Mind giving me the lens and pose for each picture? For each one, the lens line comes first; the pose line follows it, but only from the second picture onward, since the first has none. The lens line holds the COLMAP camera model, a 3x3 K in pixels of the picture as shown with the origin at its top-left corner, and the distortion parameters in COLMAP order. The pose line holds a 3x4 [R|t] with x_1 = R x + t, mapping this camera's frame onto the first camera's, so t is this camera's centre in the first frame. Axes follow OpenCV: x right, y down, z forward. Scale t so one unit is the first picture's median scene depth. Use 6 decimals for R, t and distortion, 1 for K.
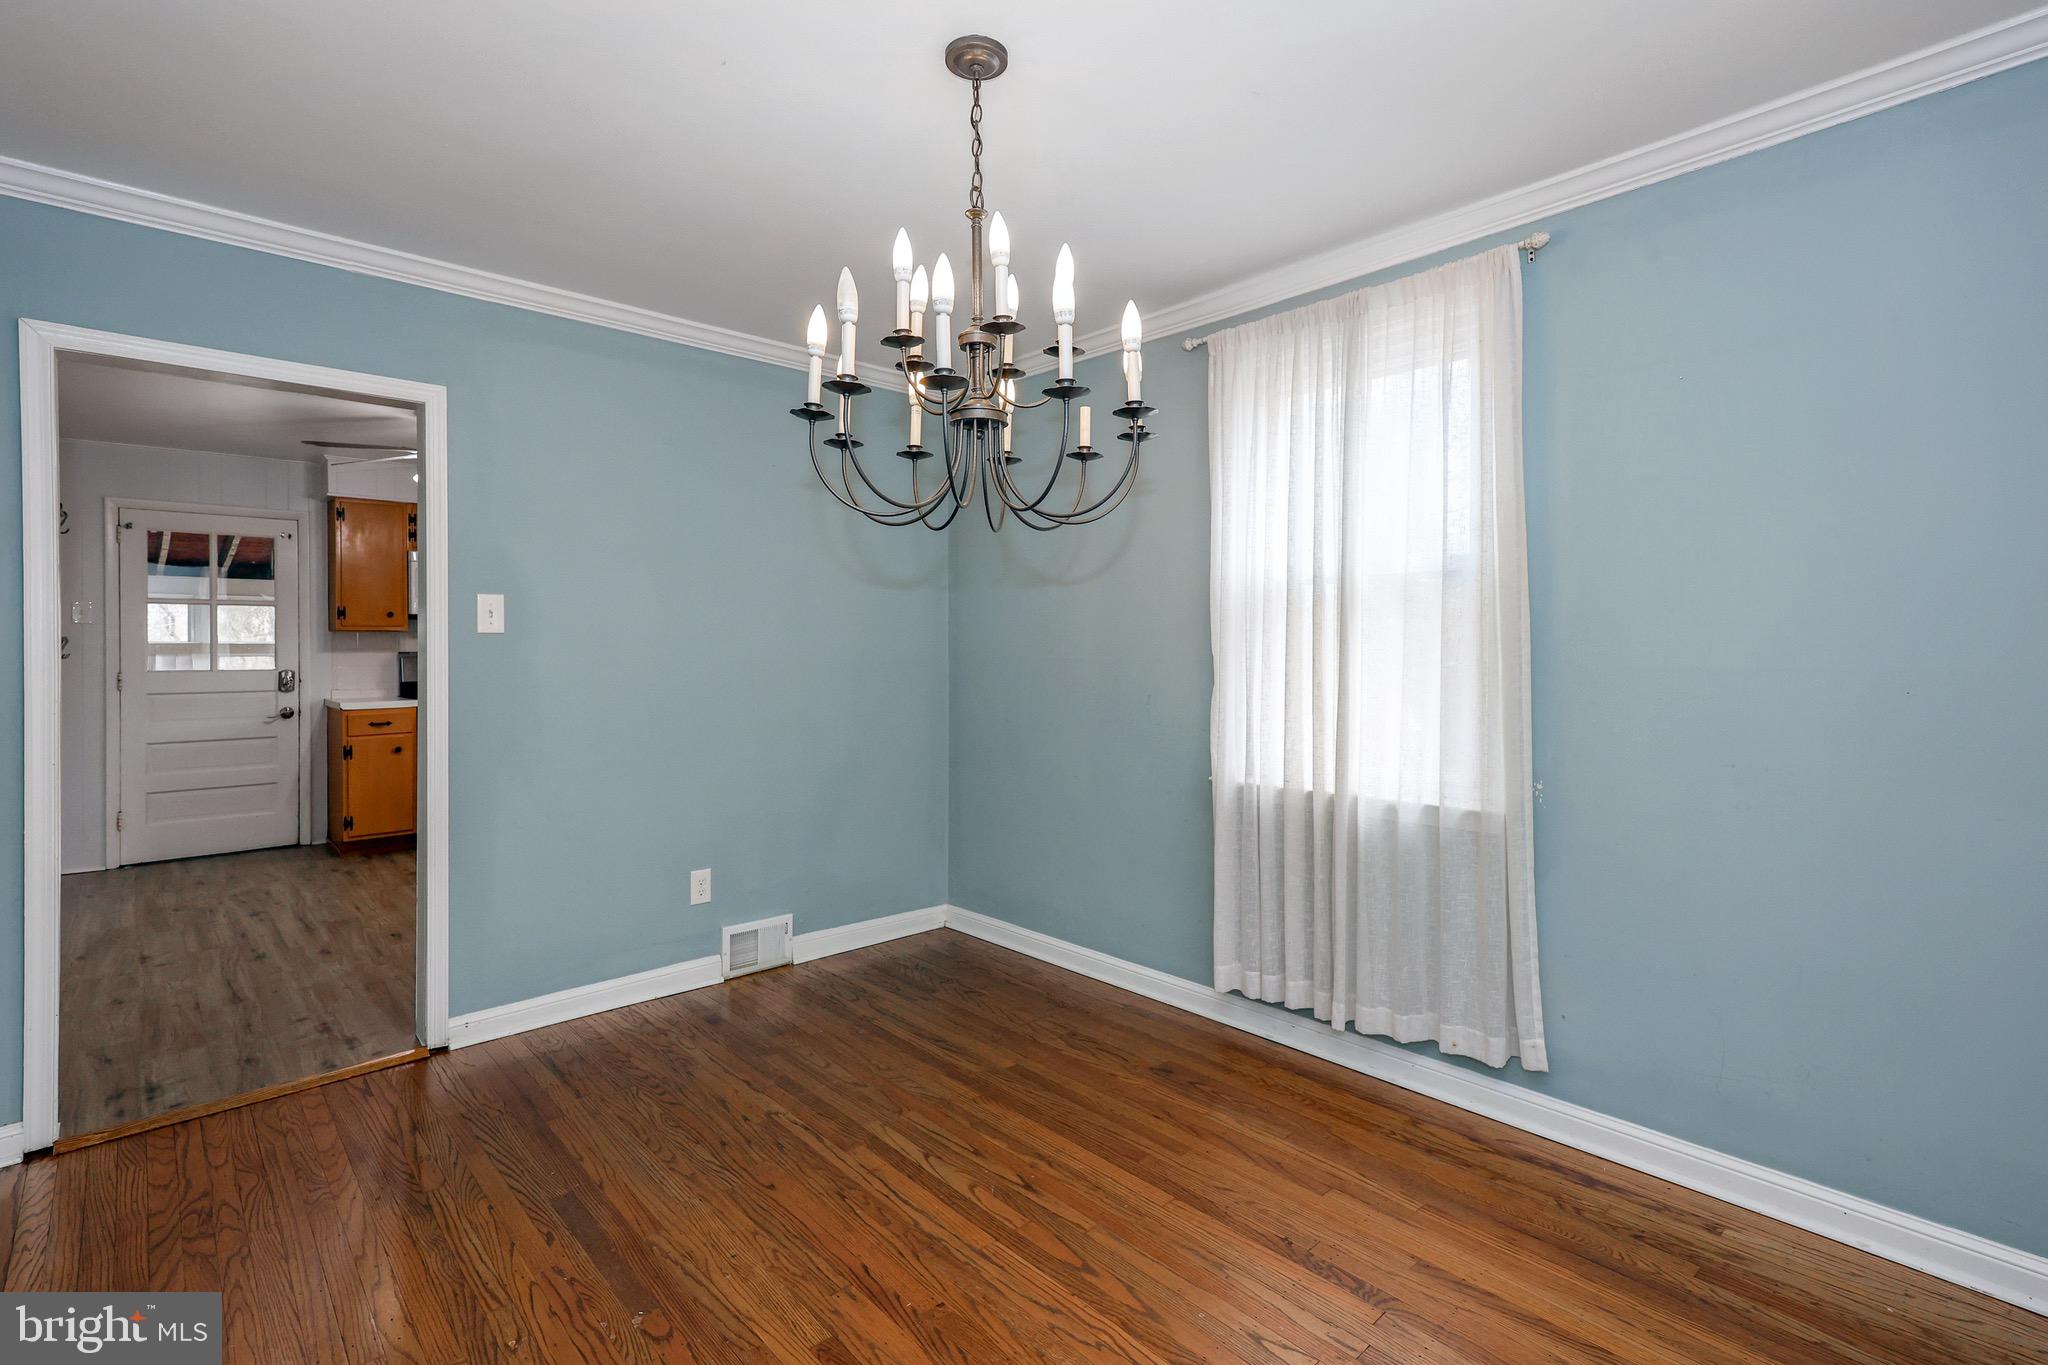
lens RADIAL K [[949.0, 0, 1030.0], [0, 949.0, 651.1], [0, 0, 1]] dist [0.003973, -0.000006]
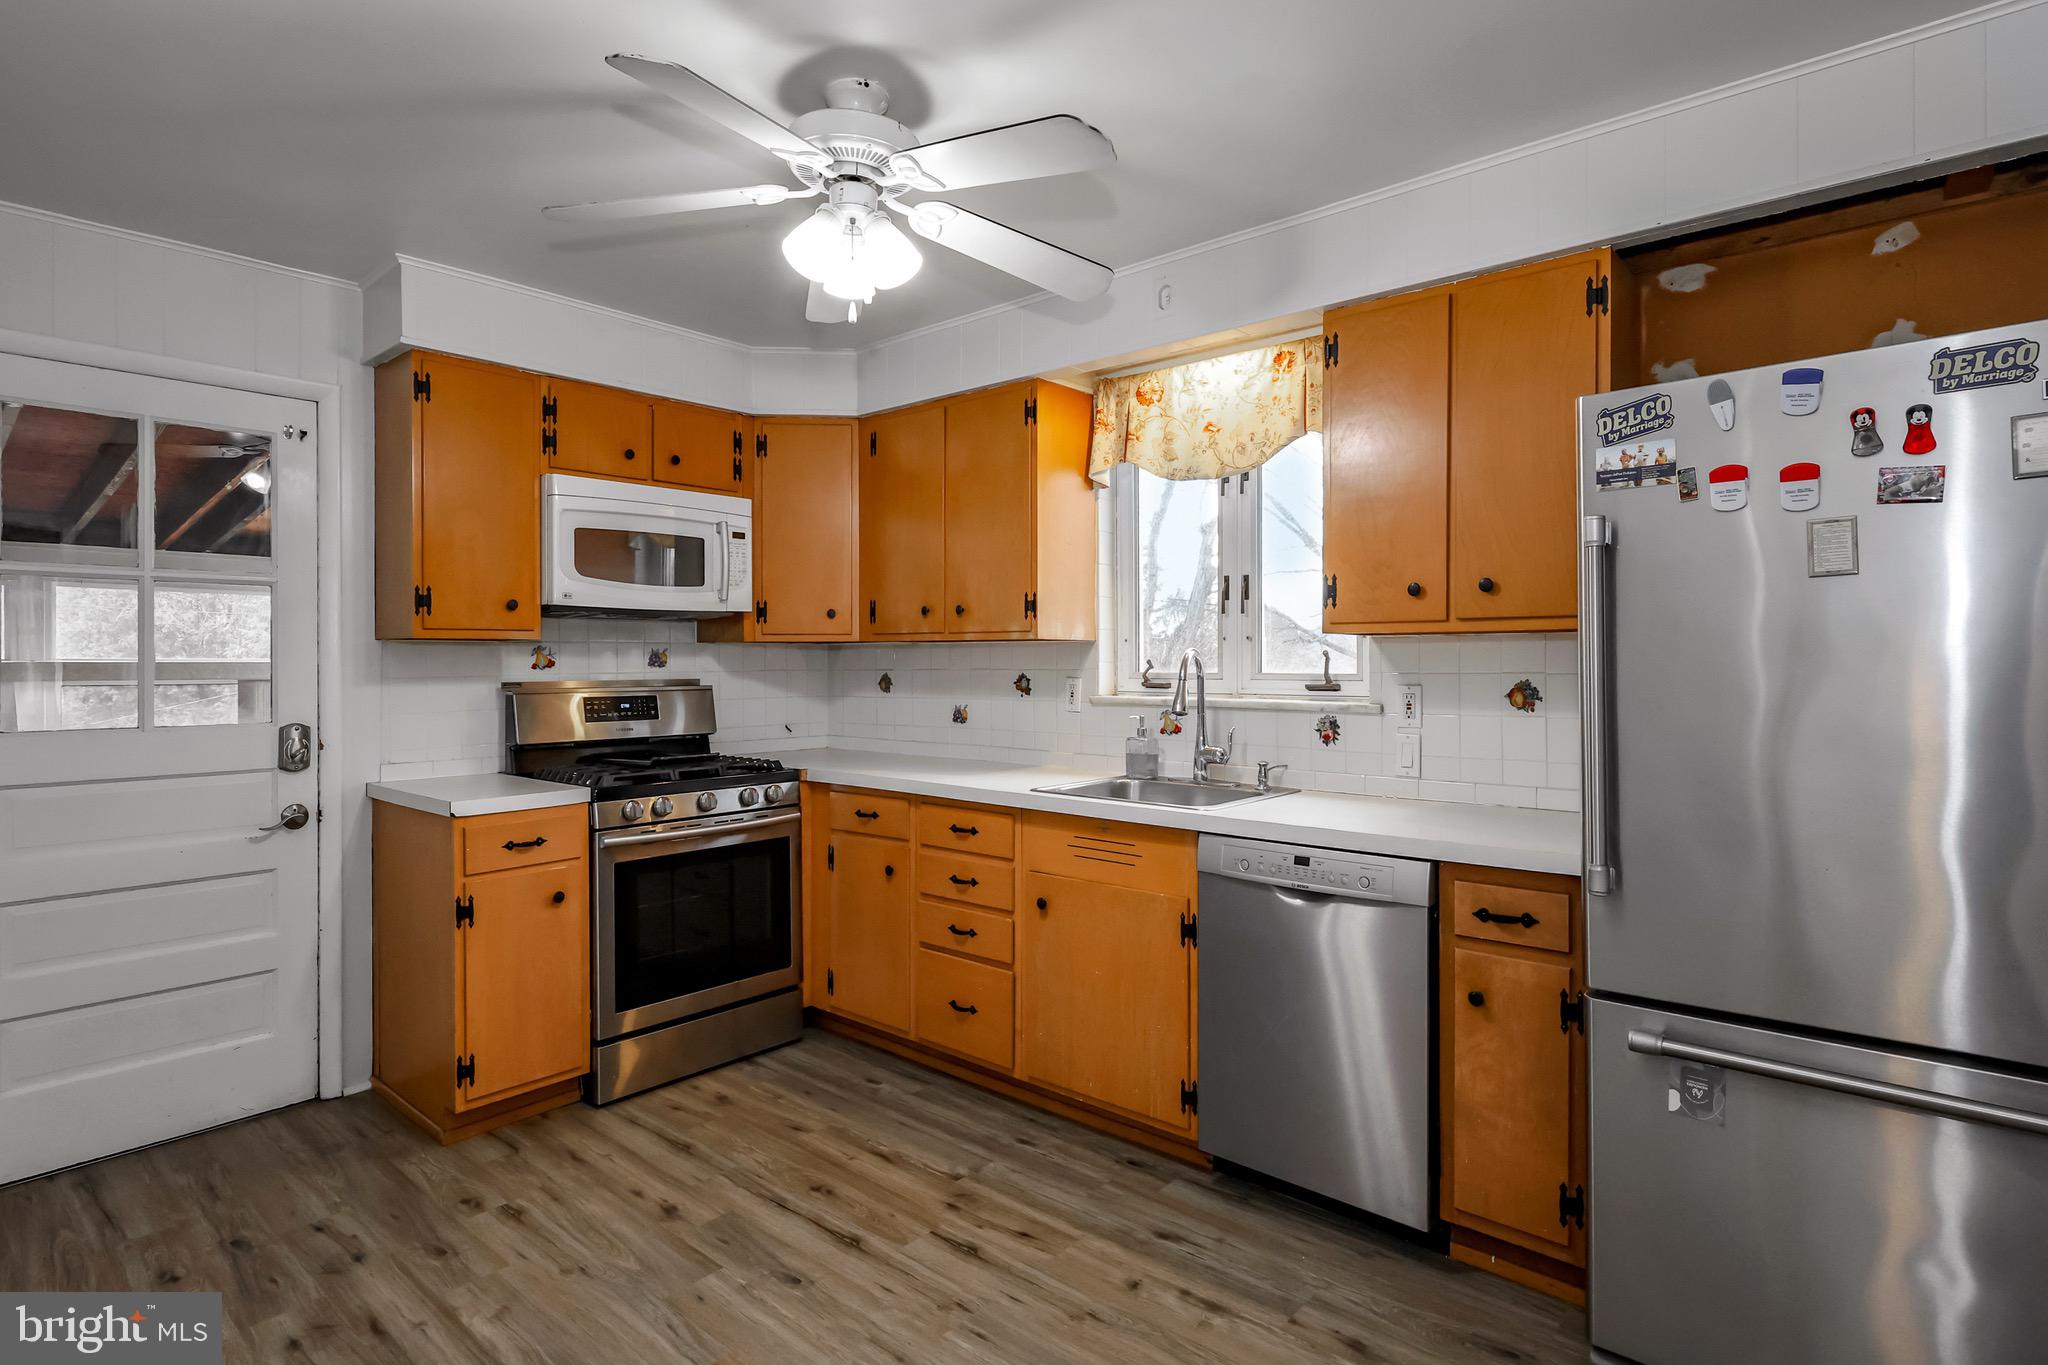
lens RADIAL K [[1111.2, 0, 1026.0], [0, 1111.2, 660.2], [0, 0, 1]] dist [-0.000143, -0.000787]
pose [[0.997022, 0.001986, 0.077097, -0.511995], [-0.001905, 0.999998, -0.001132, -0.011917], [-0.077099, 0.000982, 0.997023, 0.475059]]
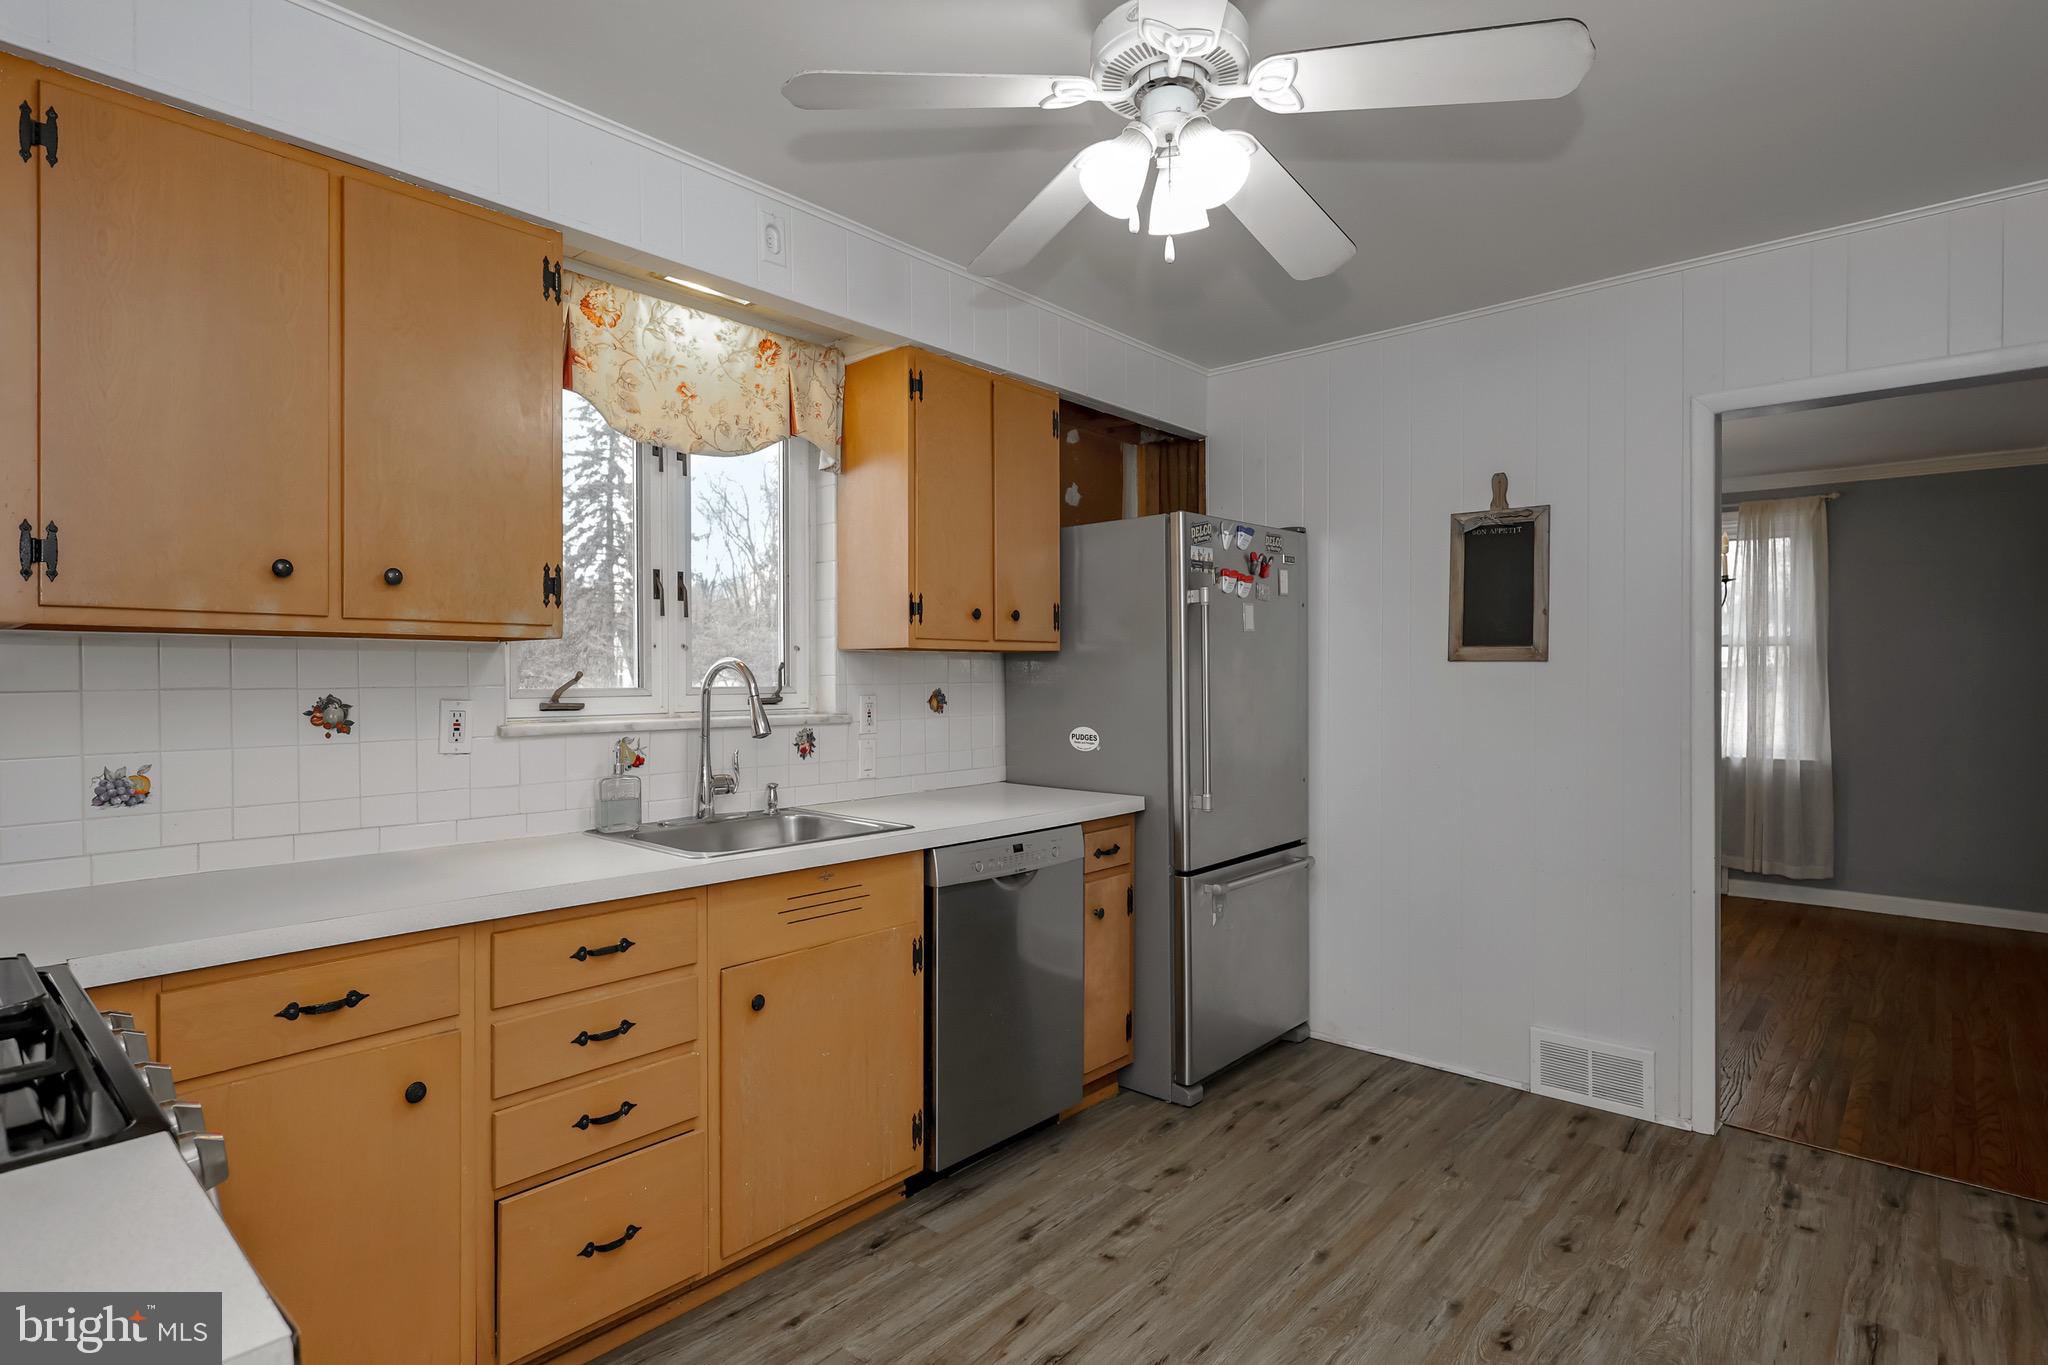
lens RADIAL K [[1028.3, 0, 1110.4], [0, 1028.3, 677.4], [0, 0, 1]] dist [-0.002705, -0.001049]
pose [[-0.135833, -0.000308, 0.990732, -0.852997], [0.001054, 0.999999, 0.000455, -0.010517], [-0.990731, 0.001106, -0.135833, 0.951688]]
